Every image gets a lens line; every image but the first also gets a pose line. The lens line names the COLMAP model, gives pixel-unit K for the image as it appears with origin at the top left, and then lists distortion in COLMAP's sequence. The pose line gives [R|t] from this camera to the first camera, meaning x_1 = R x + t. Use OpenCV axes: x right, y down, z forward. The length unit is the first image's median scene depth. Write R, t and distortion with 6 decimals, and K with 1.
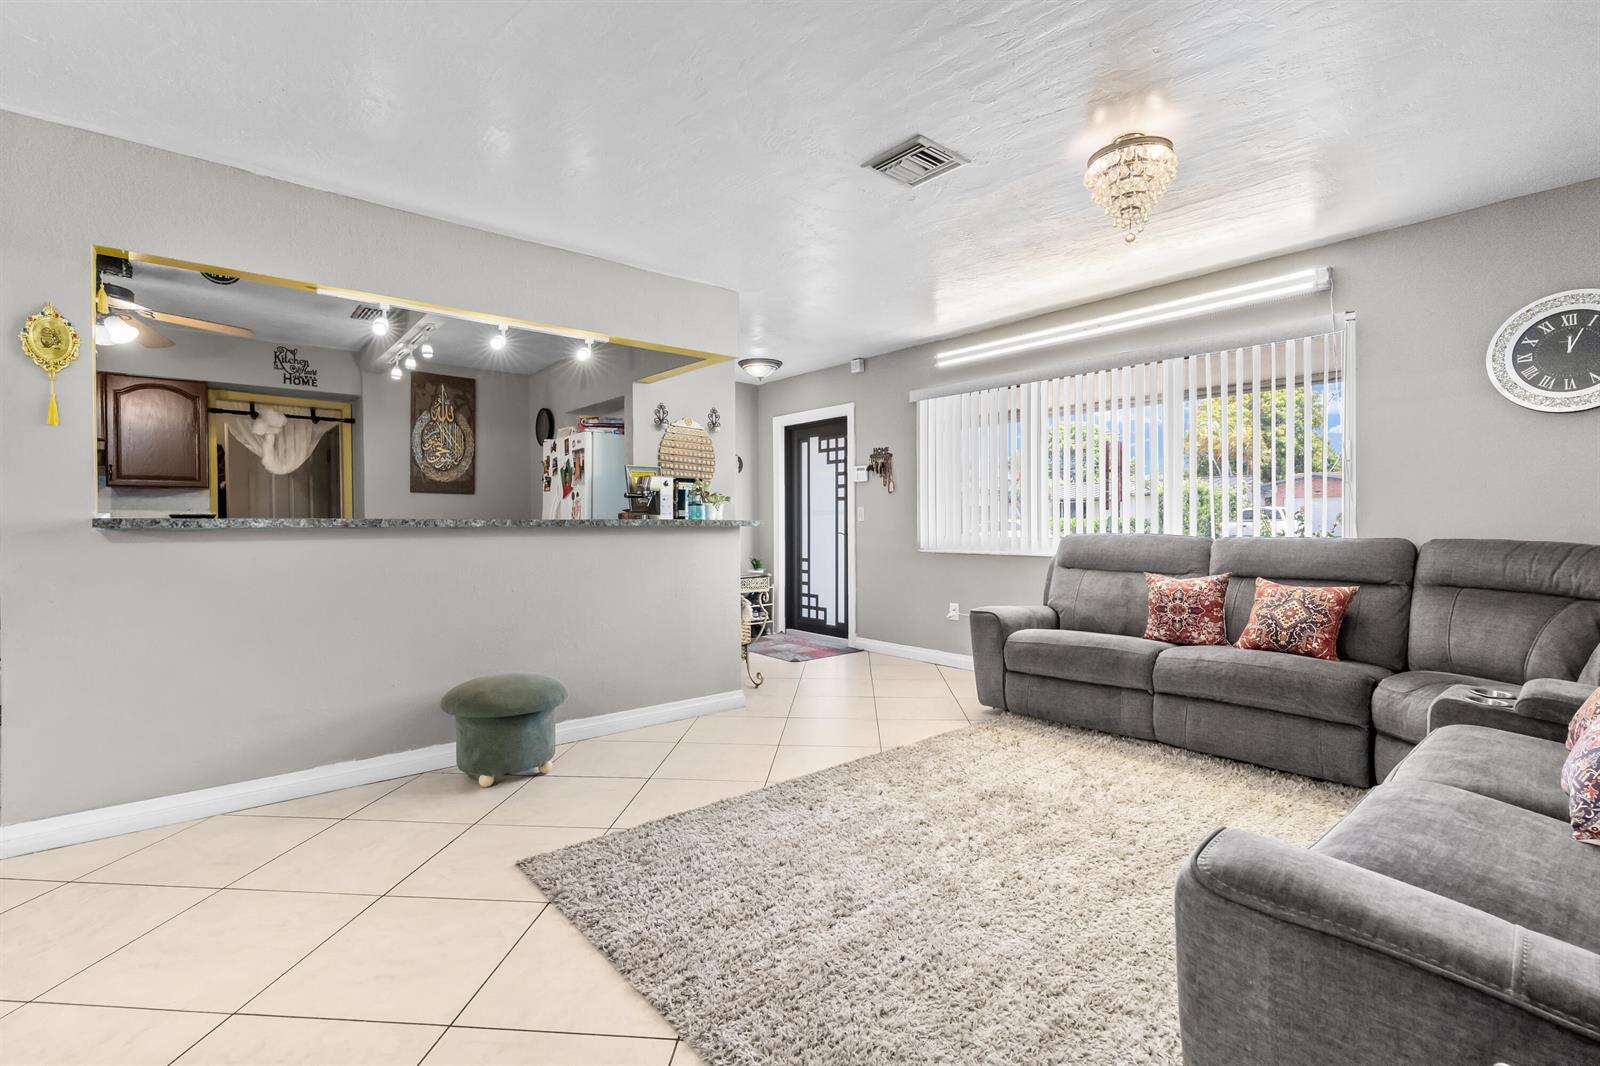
lens RADIAL K [[707.6, 0, 796.6], [0, 707.6, 528.4], [0, 0, 1]] dist [-0.003855, 0.000028]
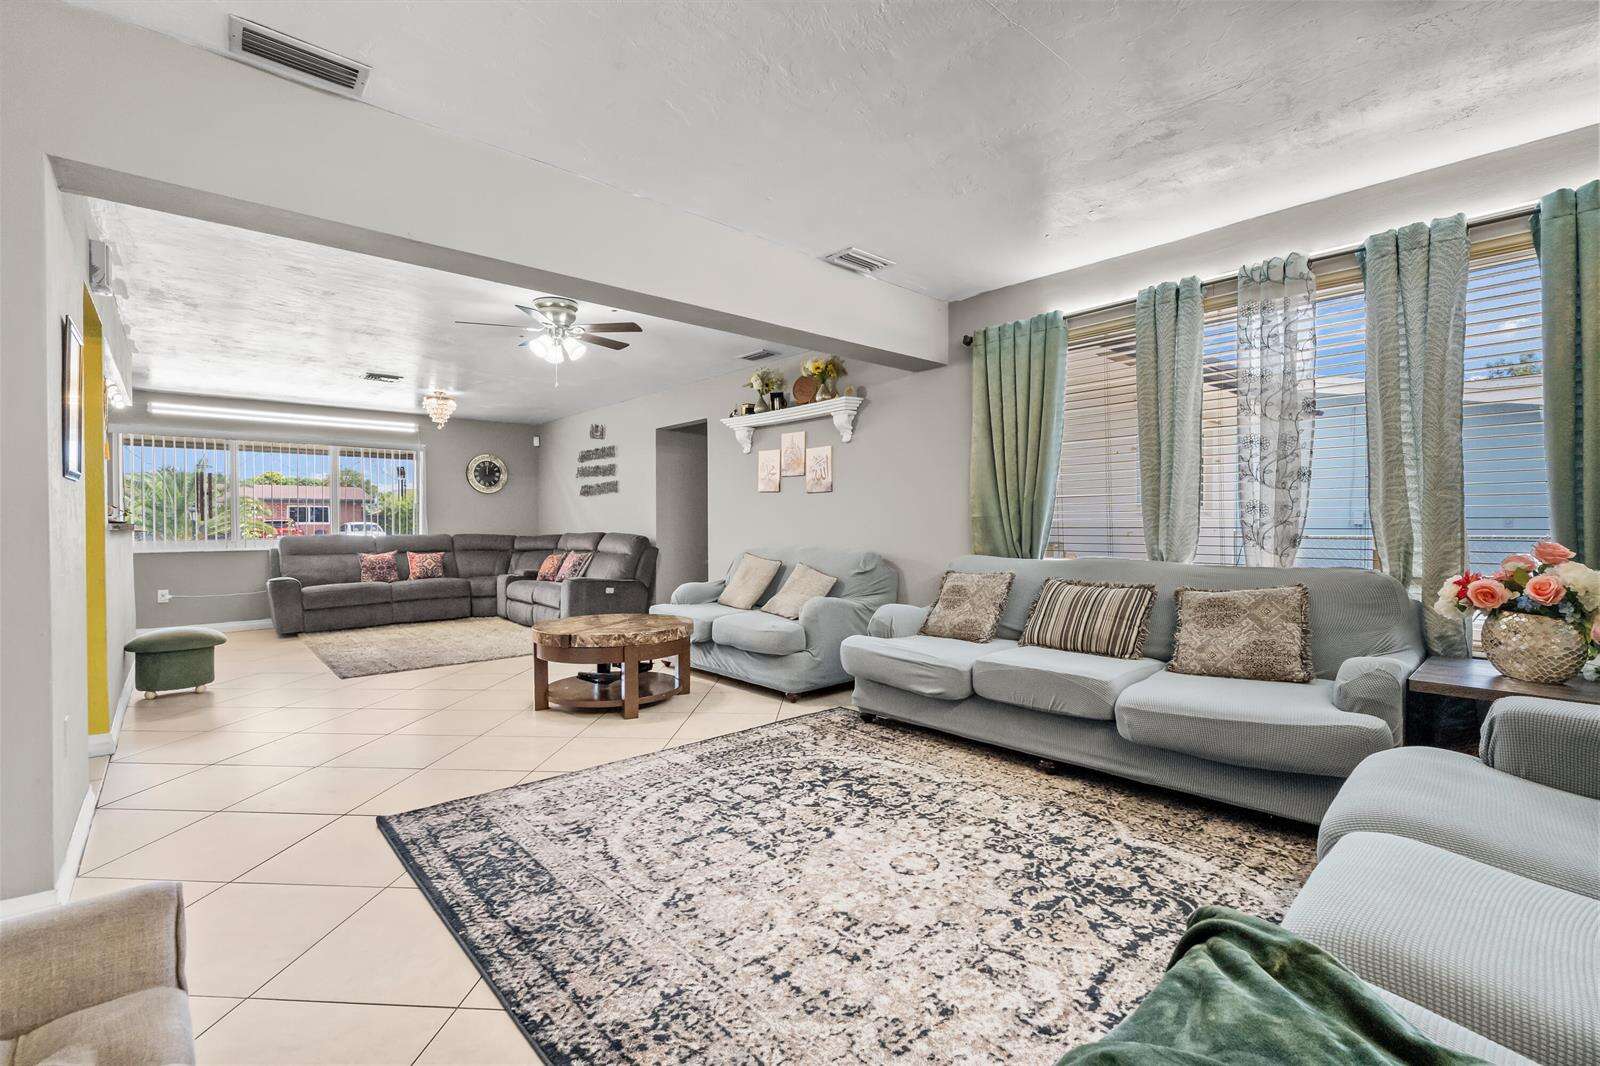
lens RADIAL K [[707.6, 0, 796.6], [0, 707.6, 528.4], [0, 0, 1]] dist [-0.003855, 0.000028]
pose [[-0.011040, 0.003760, 0.999932, -1.125651], [0.014944, 0.999882, -0.003595, 0.012526], [-0.999827, 0.014904, -0.011095, -0.185424]]
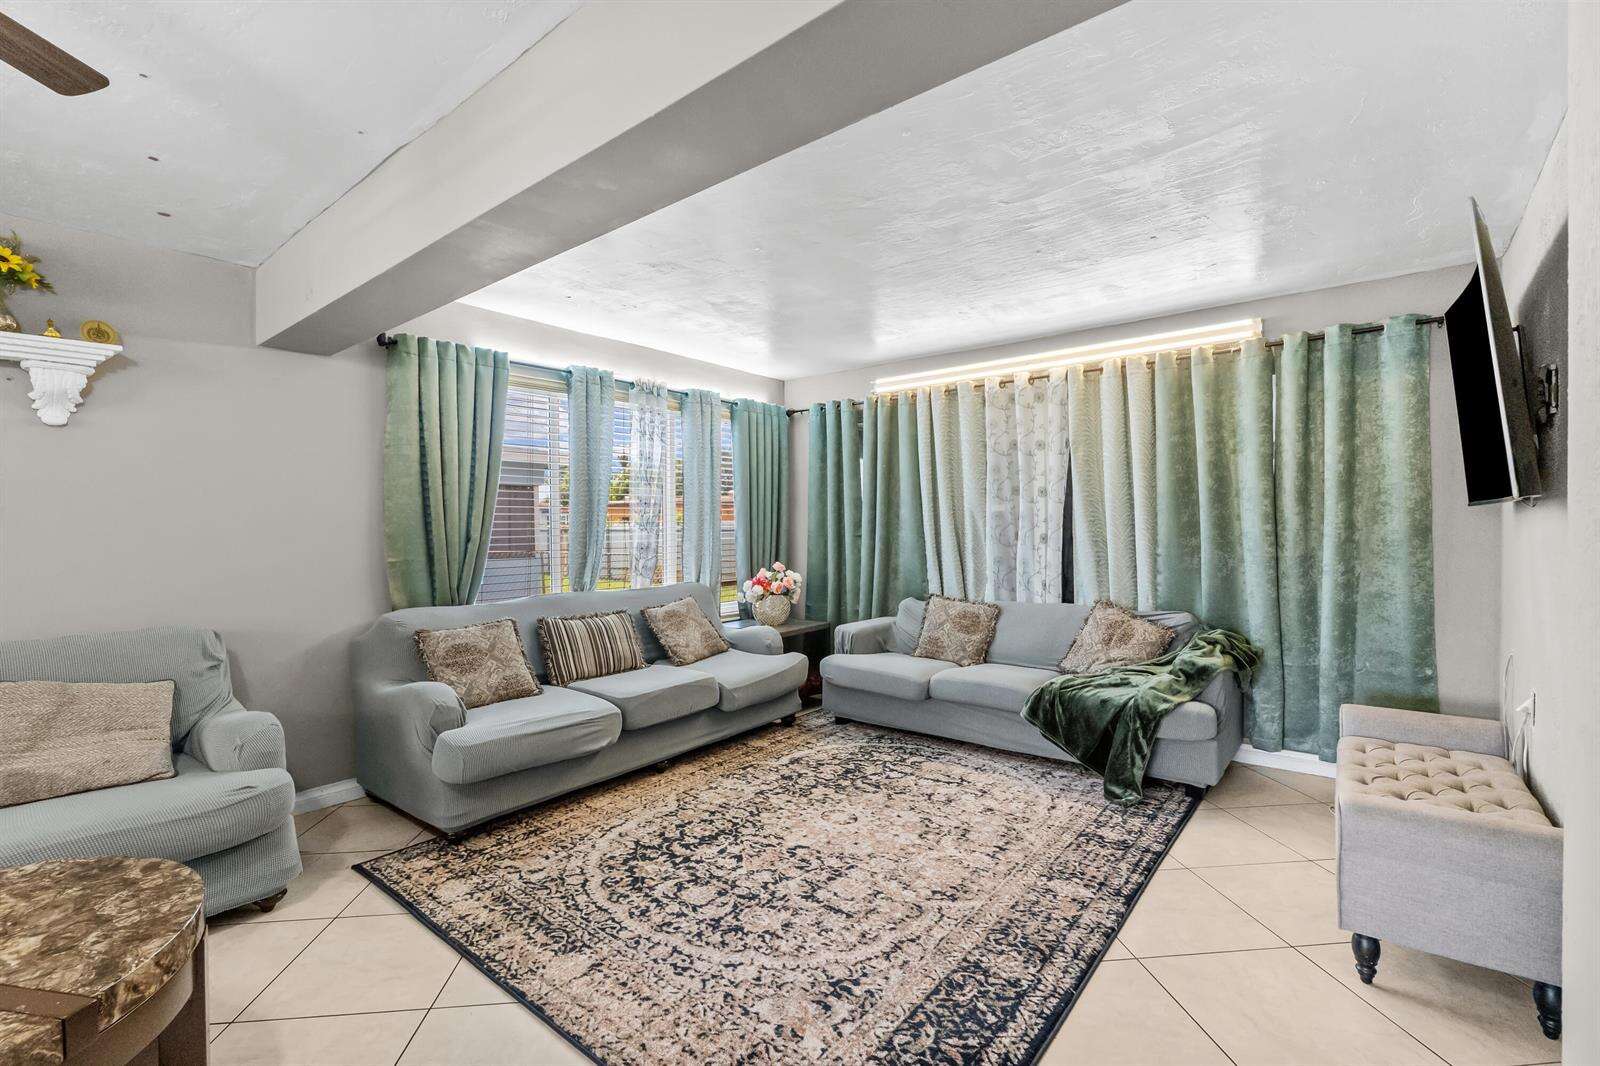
lens RADIAL K [[713.4, 0, 800.0], [0, 713.4, 533.0], [0, 0, 1]] dist [-0.003647, -0.000419]
pose [[-0.985099, 0.019874, -0.170836, -0.576439], [0.015492, 0.999517, 0.026948, -0.038986], [0.171289, 0.023900, -0.984931, 0.311199]]
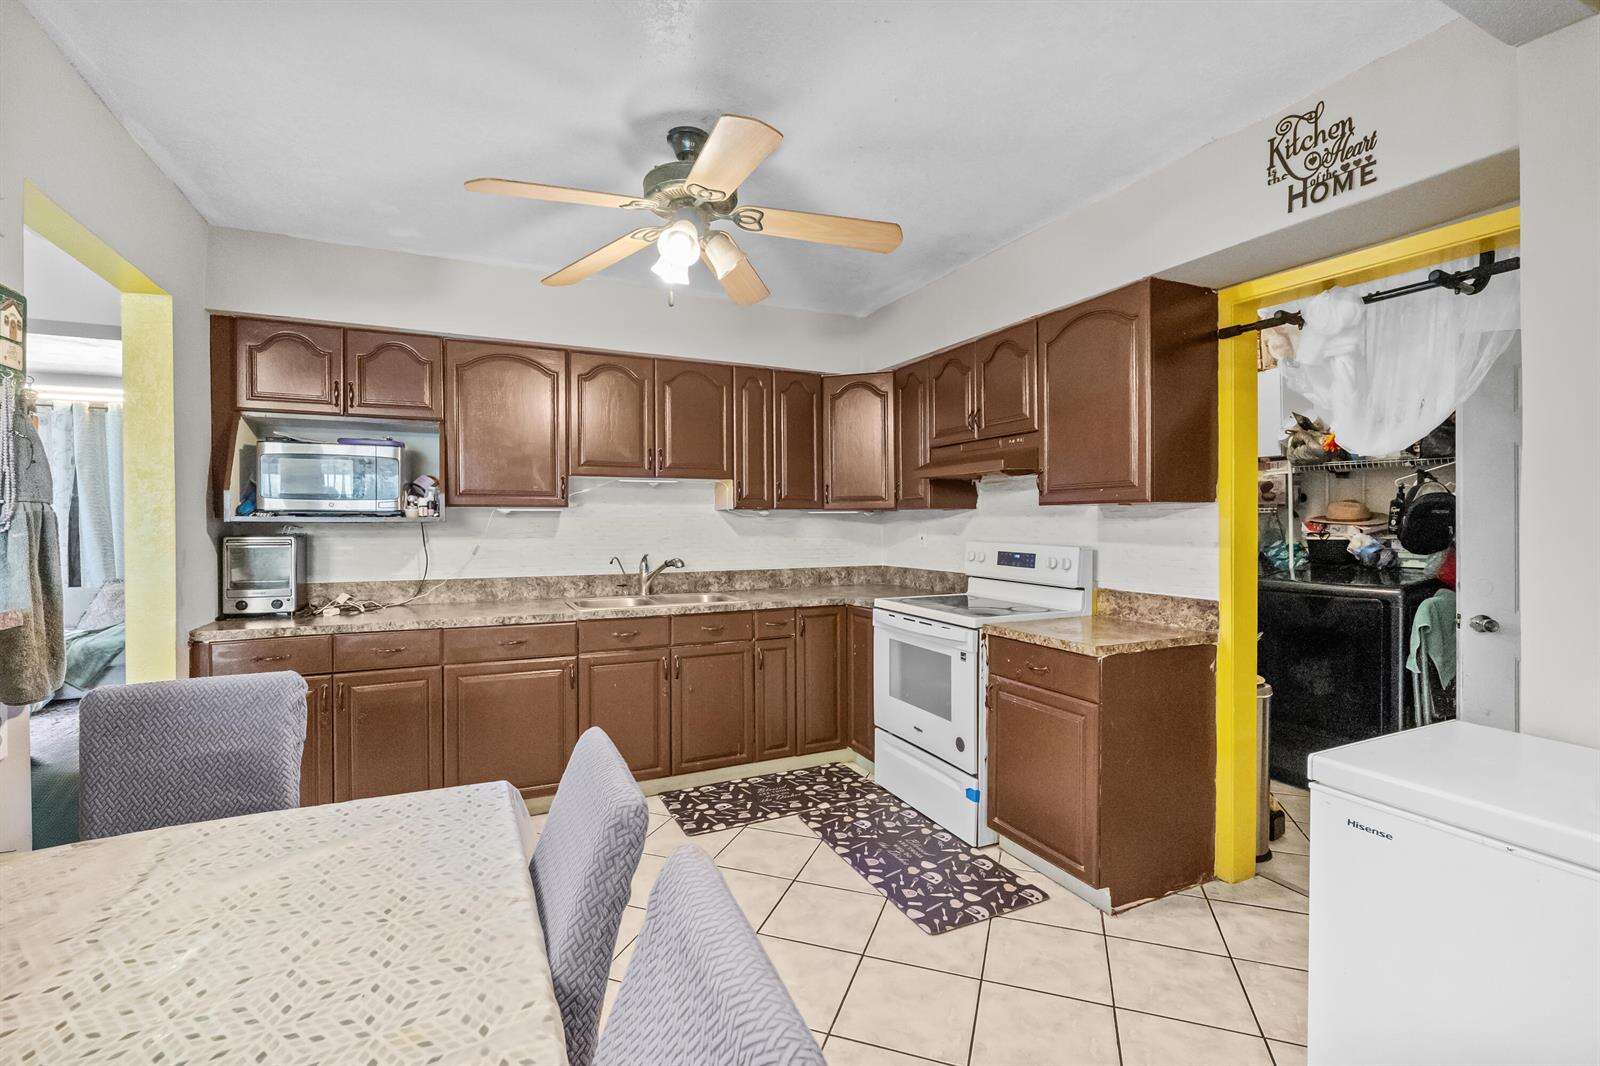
lens RADIAL K [[707.6, 0, 796.6], [0, 707.6, 528.4], [0, 0, 1]] dist [-0.003855, 0.000028]
pose [[-0.255258, 0.018400, -0.966698, -0.294386], [-0.006300, 0.999766, 0.020693, -0.044852], [0.966853, 0.011372, -0.255082, 0.839288]]
